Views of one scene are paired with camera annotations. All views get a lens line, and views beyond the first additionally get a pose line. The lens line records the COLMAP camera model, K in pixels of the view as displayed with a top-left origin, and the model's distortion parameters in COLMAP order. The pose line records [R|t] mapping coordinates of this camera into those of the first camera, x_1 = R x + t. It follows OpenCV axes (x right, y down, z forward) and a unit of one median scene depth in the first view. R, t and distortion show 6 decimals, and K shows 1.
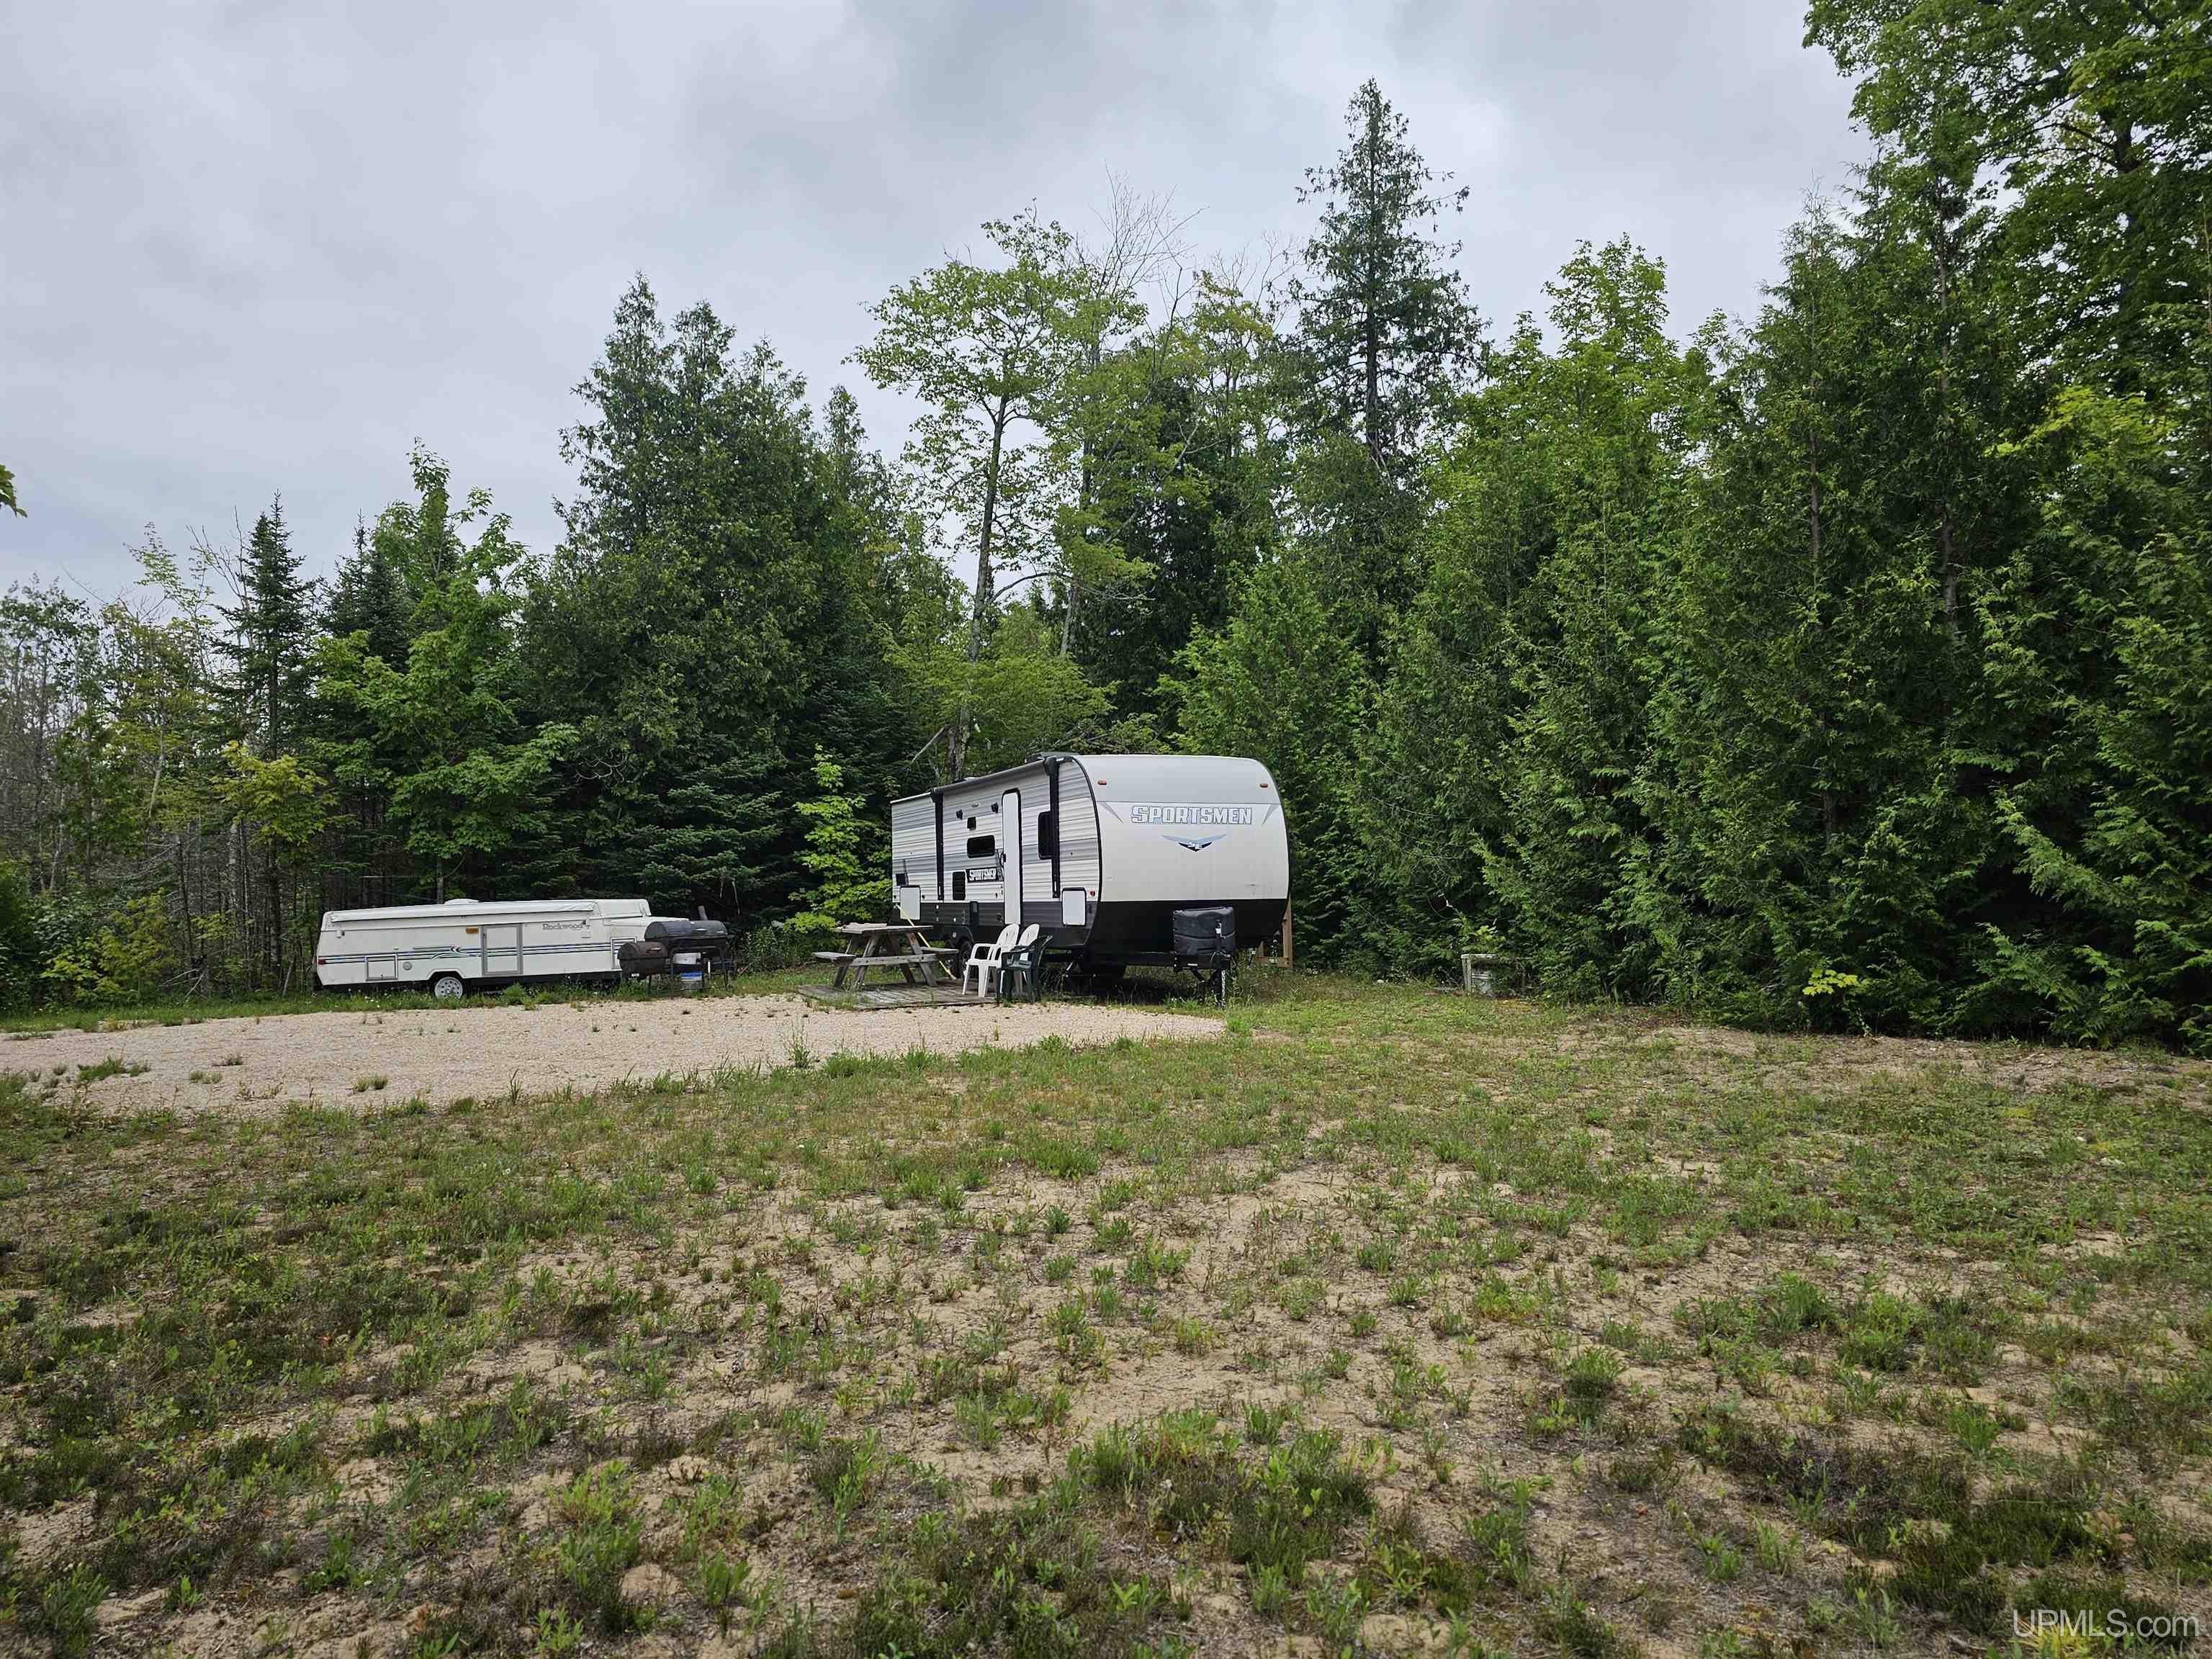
lens RADIAL K [[1461.9, 0, 1108.3], [0, 1461.9, 840.0], [0, 0, 1]] dist [0.047692, -0.031845]
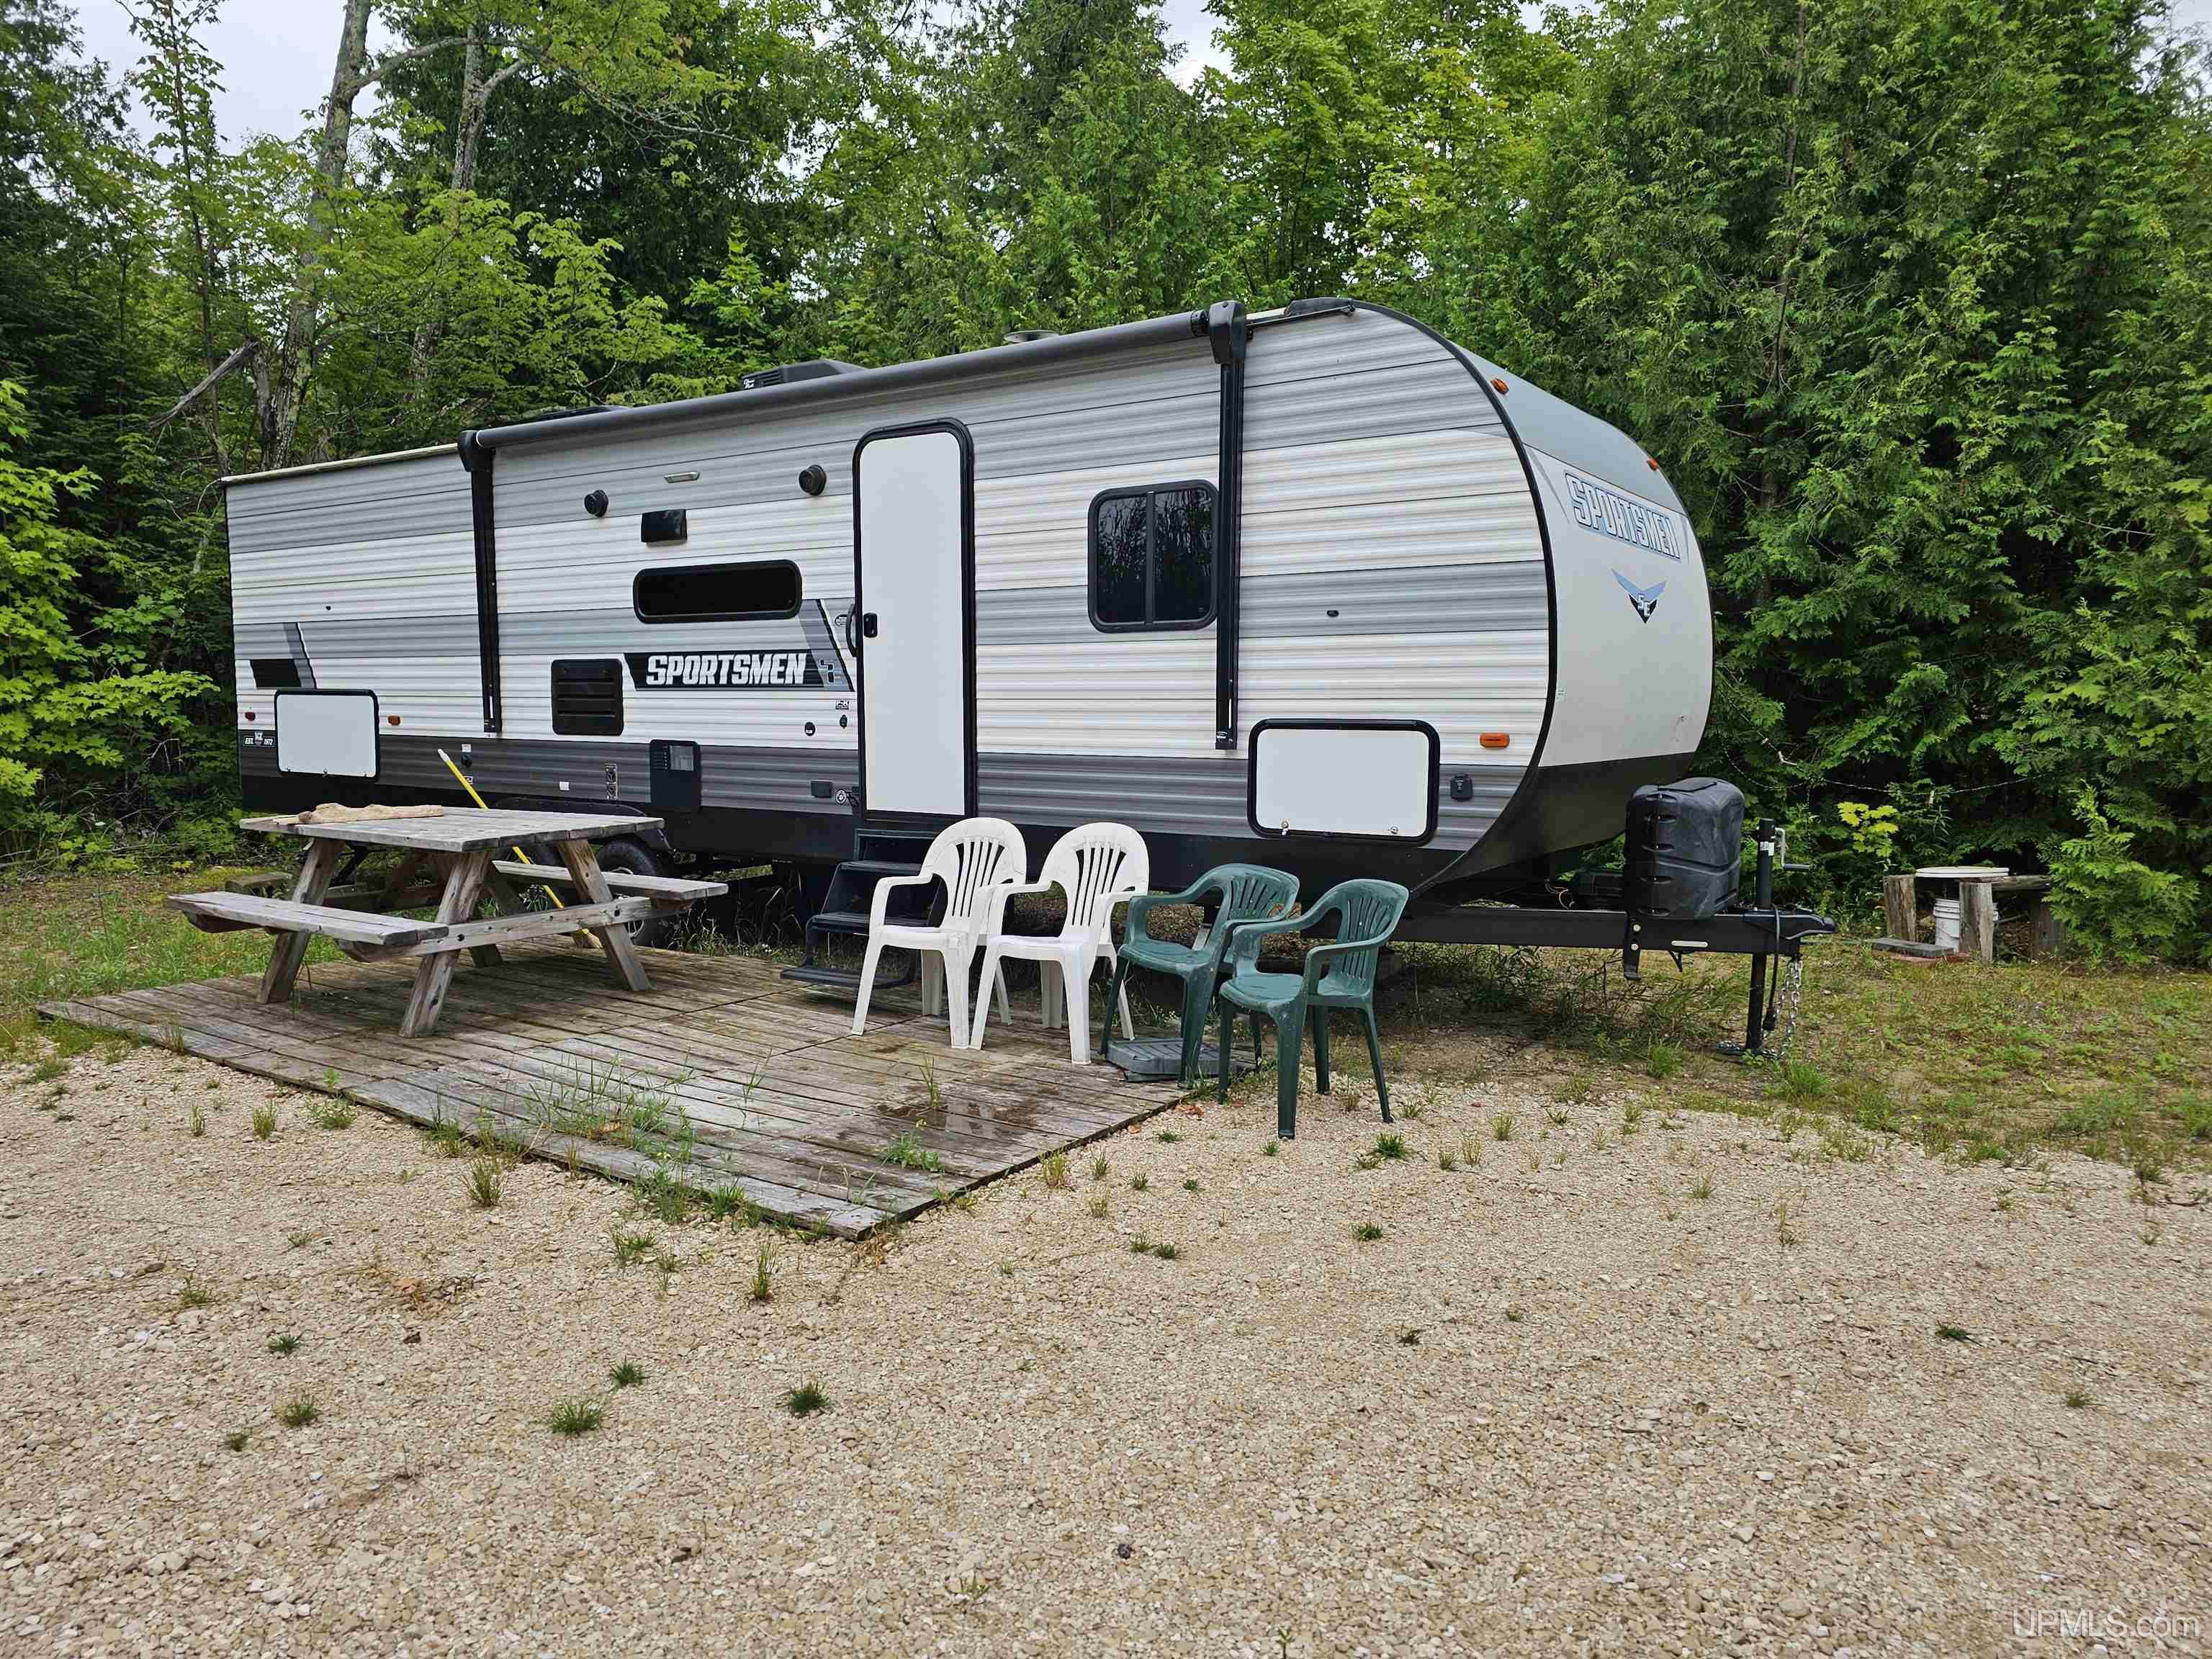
lens RADIAL K [[1461.9, 0, 1108.3], [0, 1461.9, 840.0], [0, 0, 1]] dist [0.047692, -0.031845]
pose [[0.843533, -0.033030, 0.536060, -0.200975], [-0.036203, 0.992340, 0.118112, 0.018901], [-0.535855, -0.119039, 0.835876, 0.624634]]
